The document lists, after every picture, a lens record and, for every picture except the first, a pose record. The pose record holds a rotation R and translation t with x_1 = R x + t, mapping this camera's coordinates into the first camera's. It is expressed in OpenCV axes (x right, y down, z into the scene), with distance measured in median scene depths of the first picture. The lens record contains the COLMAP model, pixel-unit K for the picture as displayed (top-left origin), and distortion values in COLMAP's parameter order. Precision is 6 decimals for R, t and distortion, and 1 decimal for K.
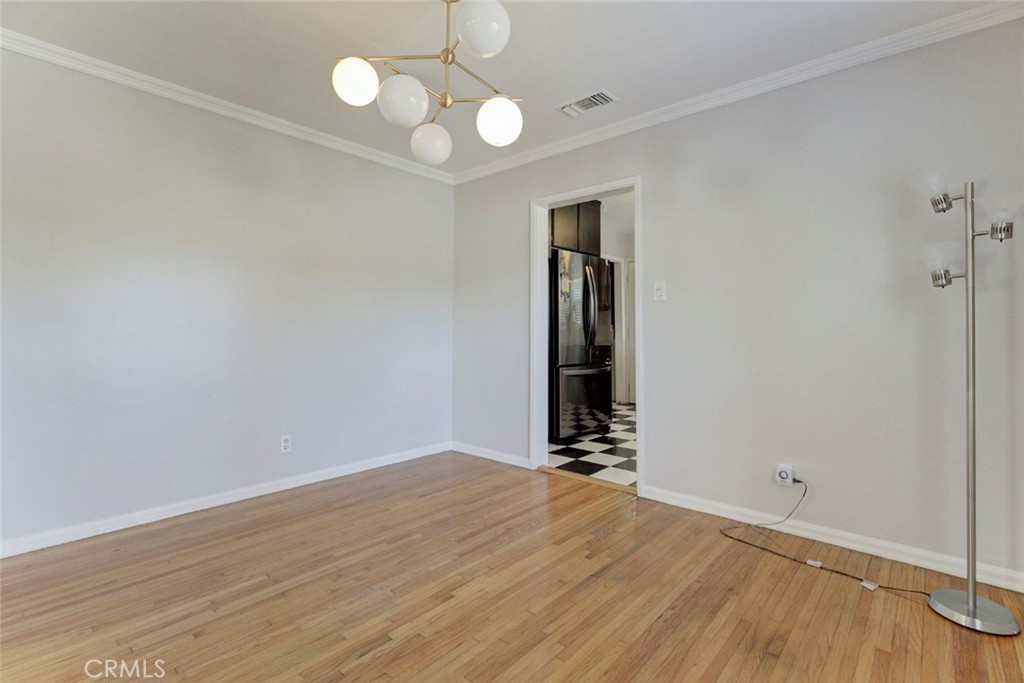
lens RADIAL K [[467.8, 0, 515.2], [0, 467.8, 337.4], [0, 0, 1]] dist [-0.003747, -0.001283]
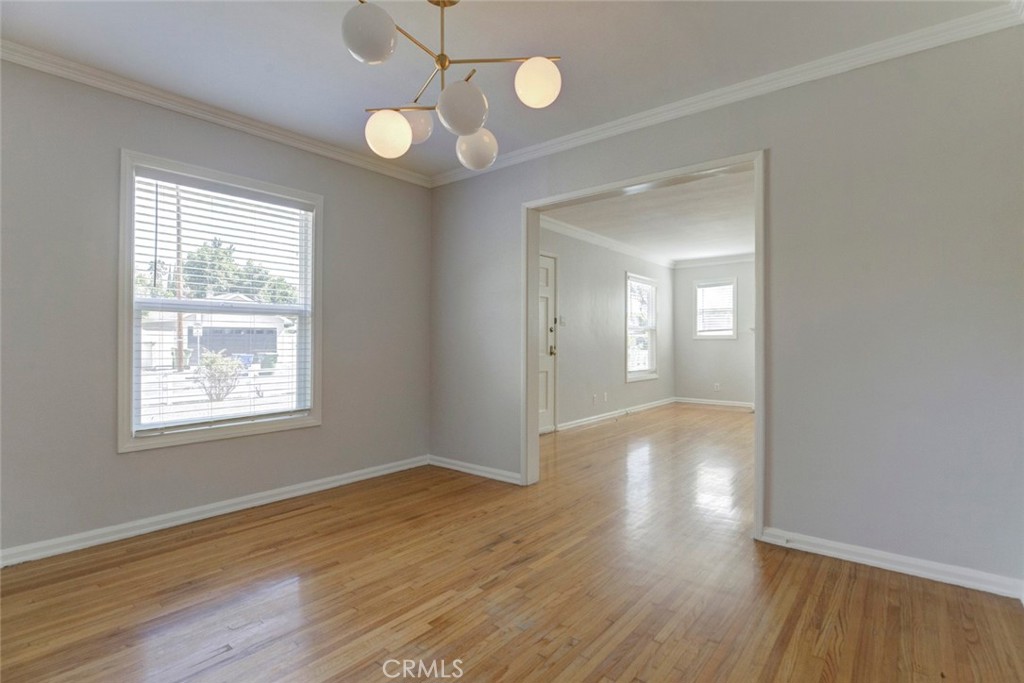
lens RADIAL K [[467.8, 0, 510.2], [0, 467.8, 338.2], [0, 0, 1]] dist [-0.003747, -0.001283]
pose [[-0.999439, -0.004081, -0.033233, -0.288306], [-0.004037, 0.999991, -0.001403, -0.022383], [0.033238, -0.001268, -0.999447, 2.145167]]
